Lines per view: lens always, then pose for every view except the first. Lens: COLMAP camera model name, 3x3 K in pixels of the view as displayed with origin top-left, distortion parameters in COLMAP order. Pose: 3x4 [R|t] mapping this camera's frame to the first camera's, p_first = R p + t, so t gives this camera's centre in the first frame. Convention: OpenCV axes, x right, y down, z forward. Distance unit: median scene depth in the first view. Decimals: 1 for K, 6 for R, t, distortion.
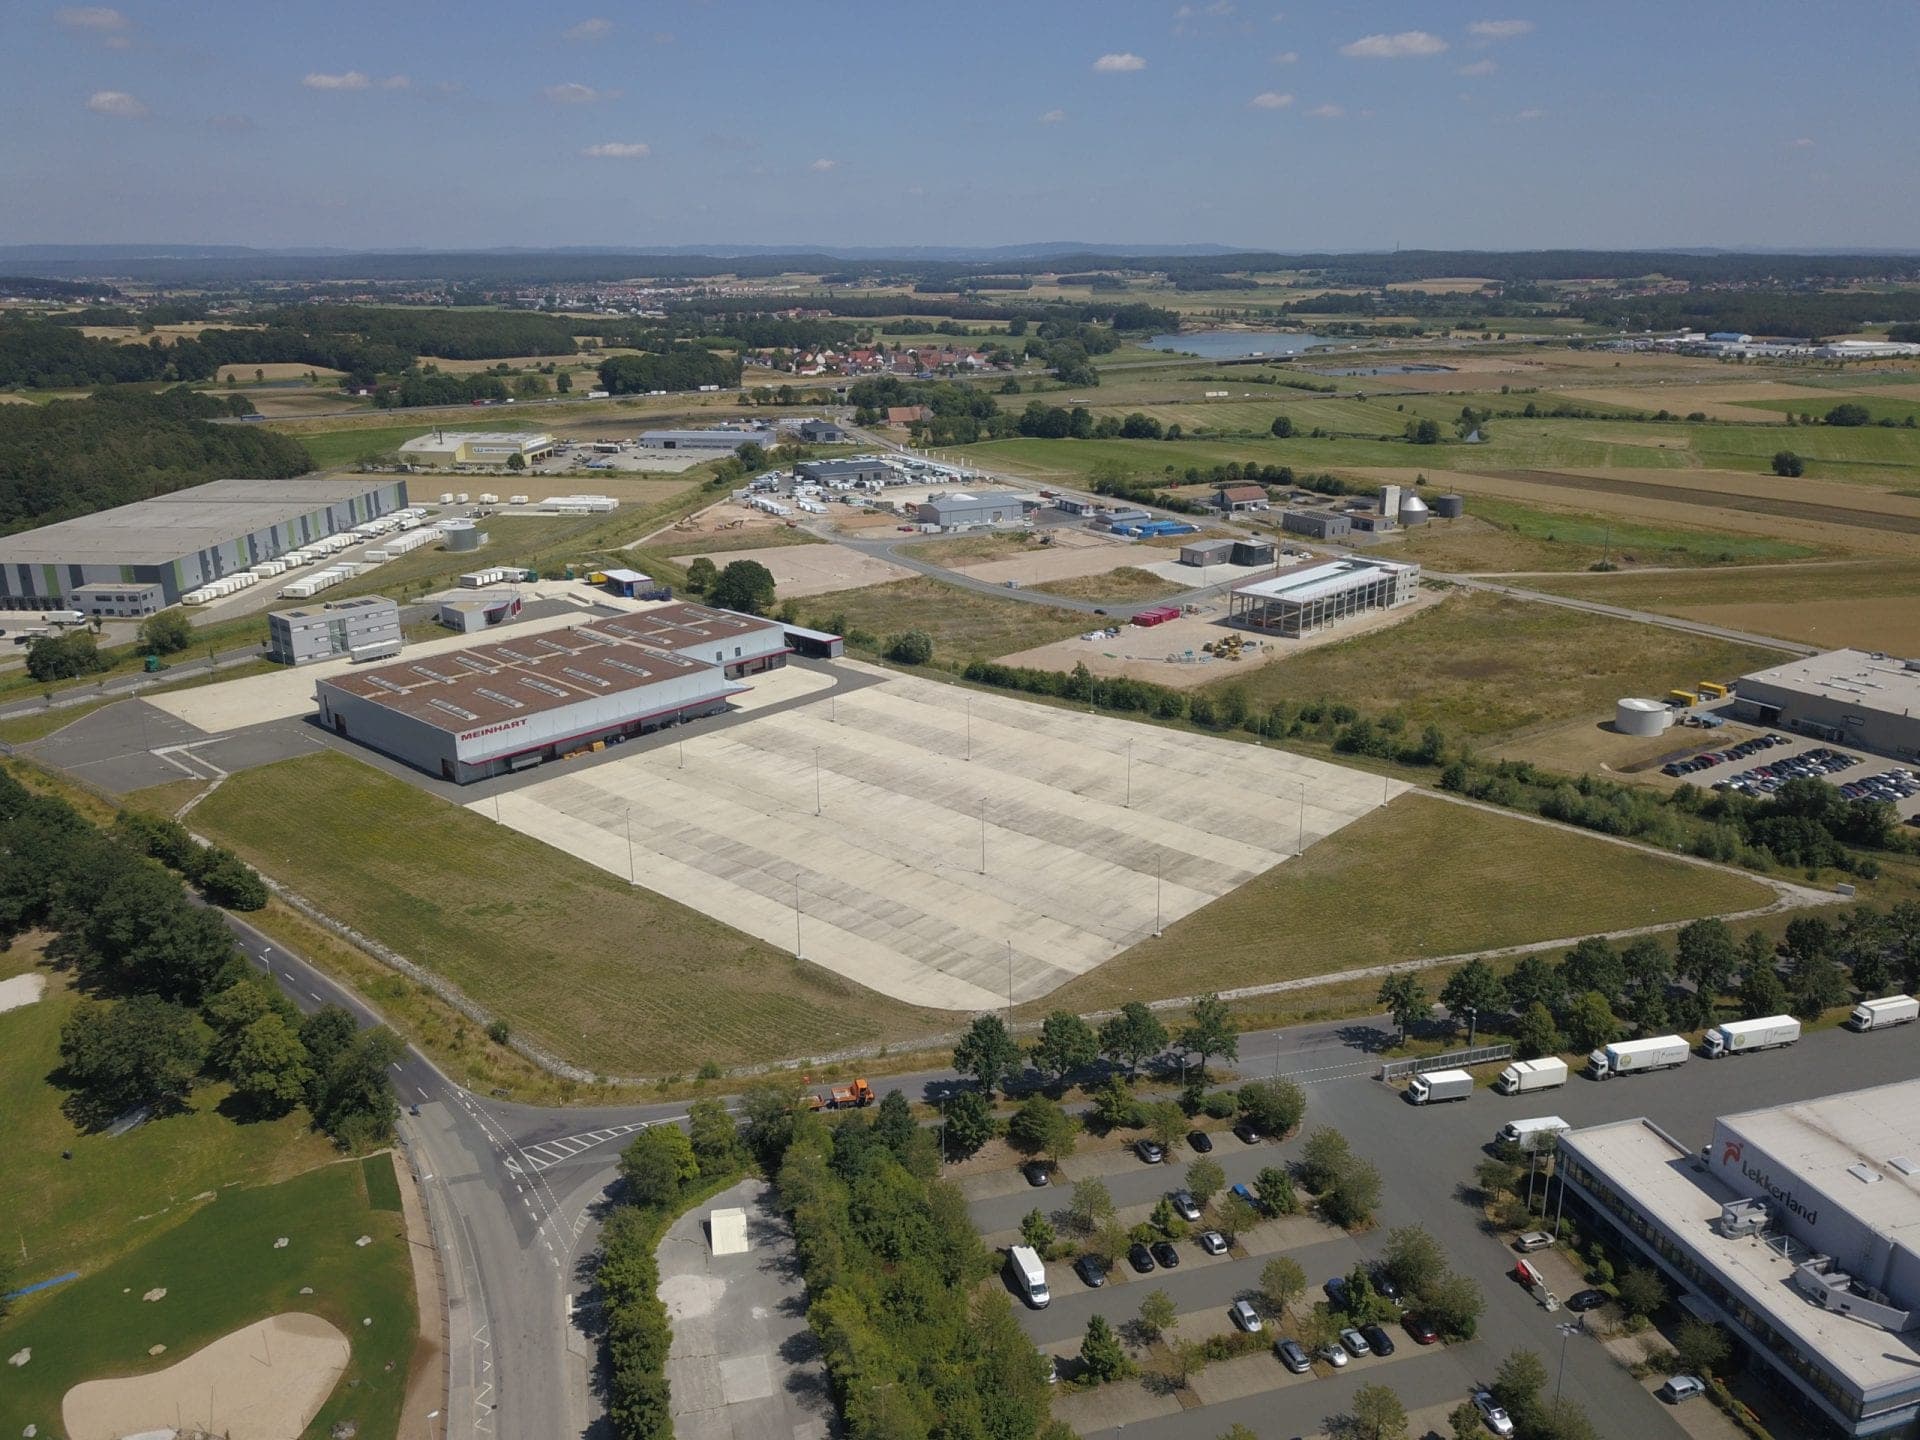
lens RADIAL K [[1458.0, 0, 965.1], [0, 1458.0, 722.8], [0, 0, 1]] dist [0.008585, -0.006197]
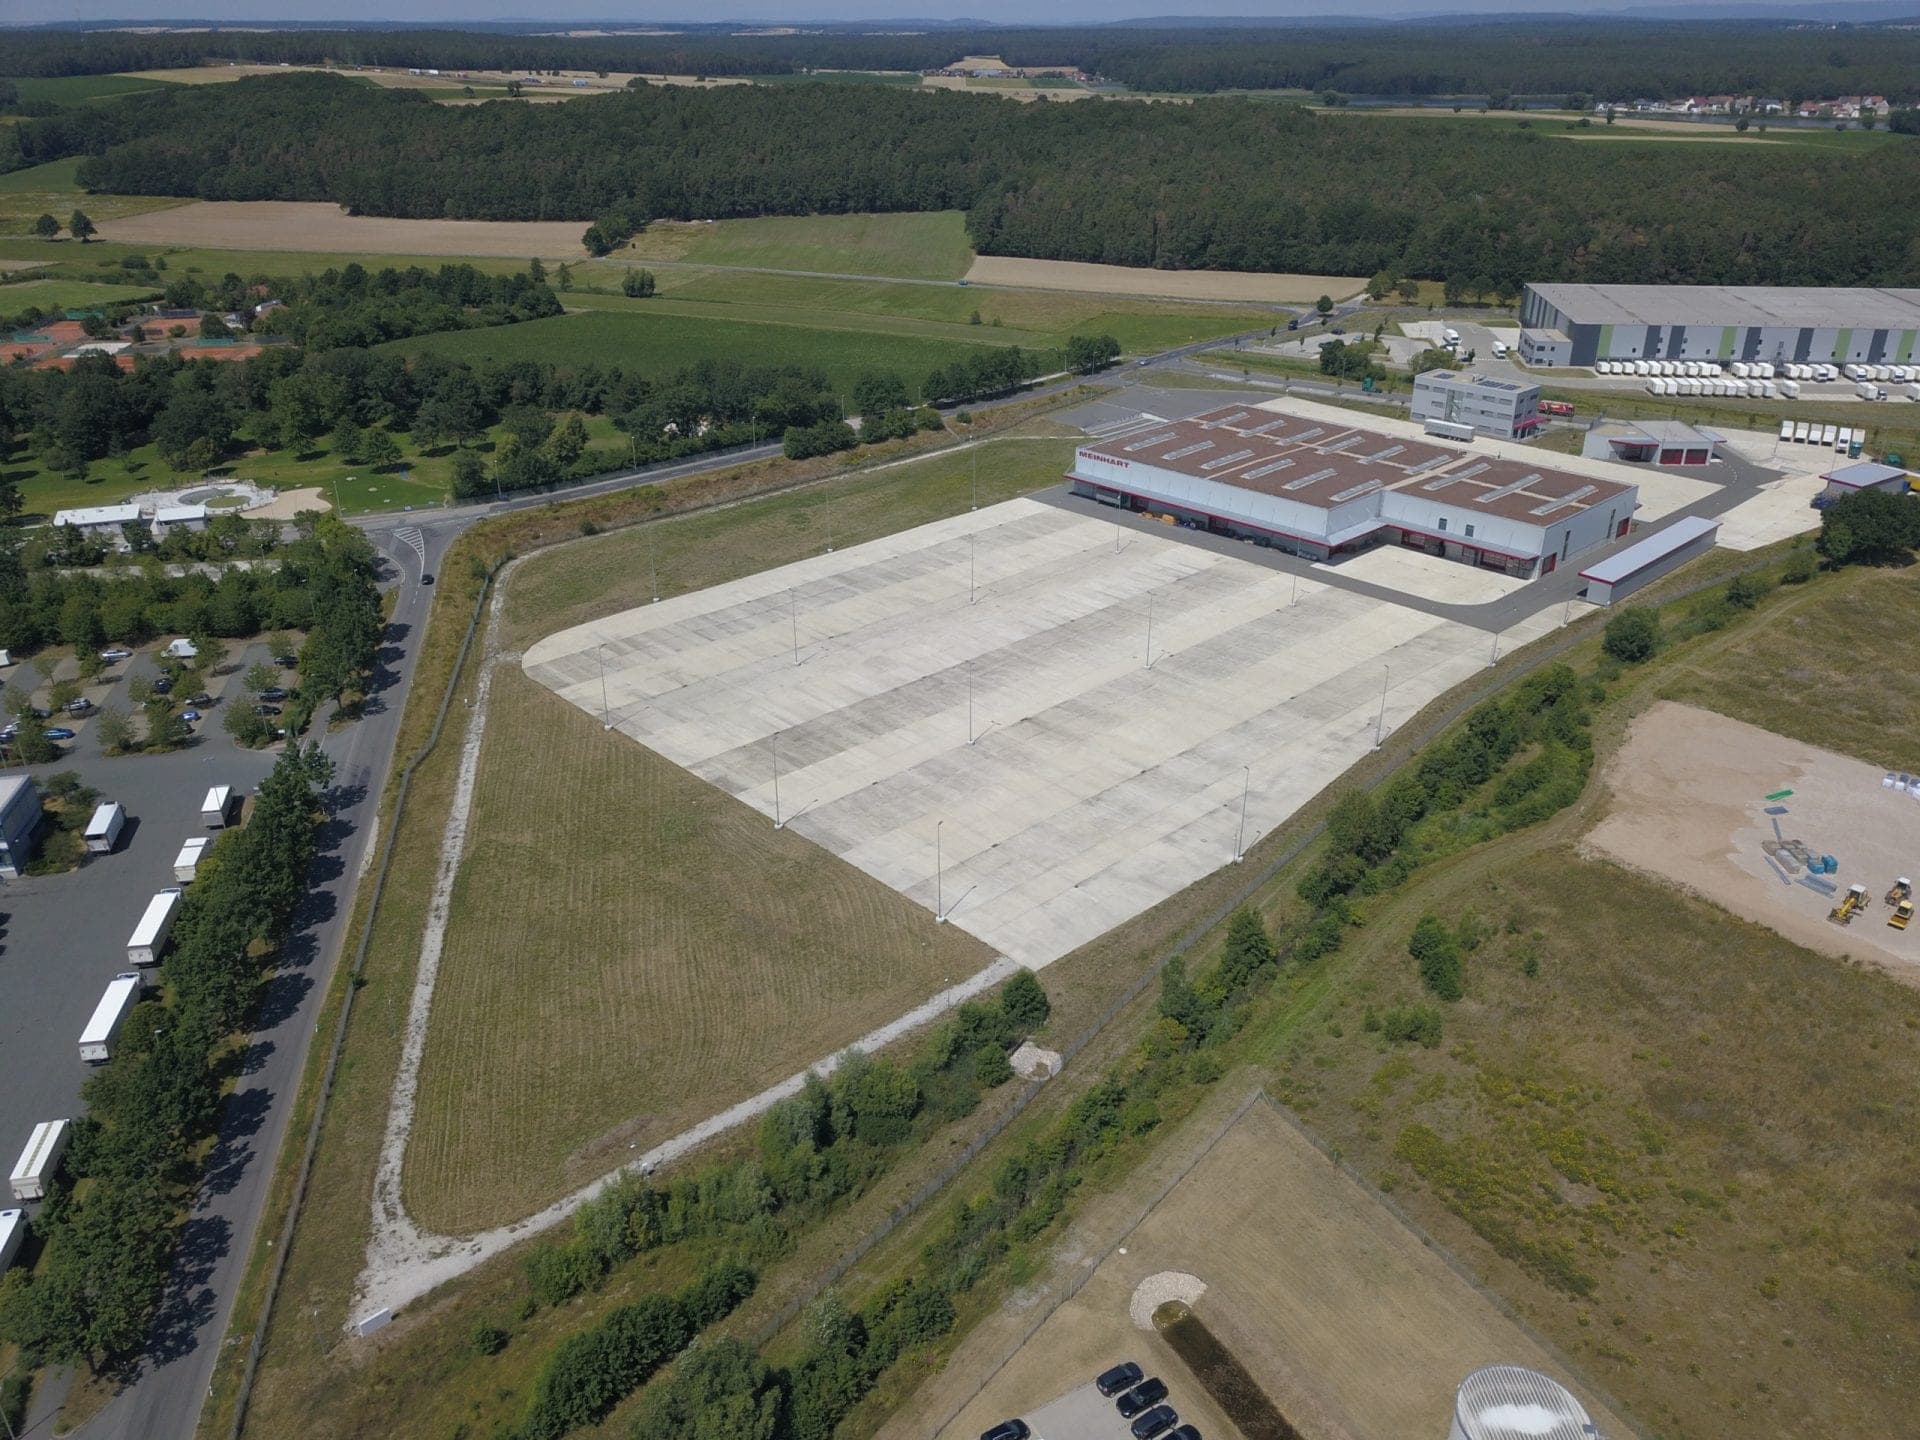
lens RADIAL K [[1458.0, 0, 965.1], [0, 1458.0, 722.8], [0, 0, 1]] dist [0.008585, -0.006197]
pose [[-0.069840, 0.435638, -0.897409, 0.810350], [-0.298848, 0.849150, 0.435469, -0.292361], [0.951742, 0.298602, 0.070885, 0.934717]]
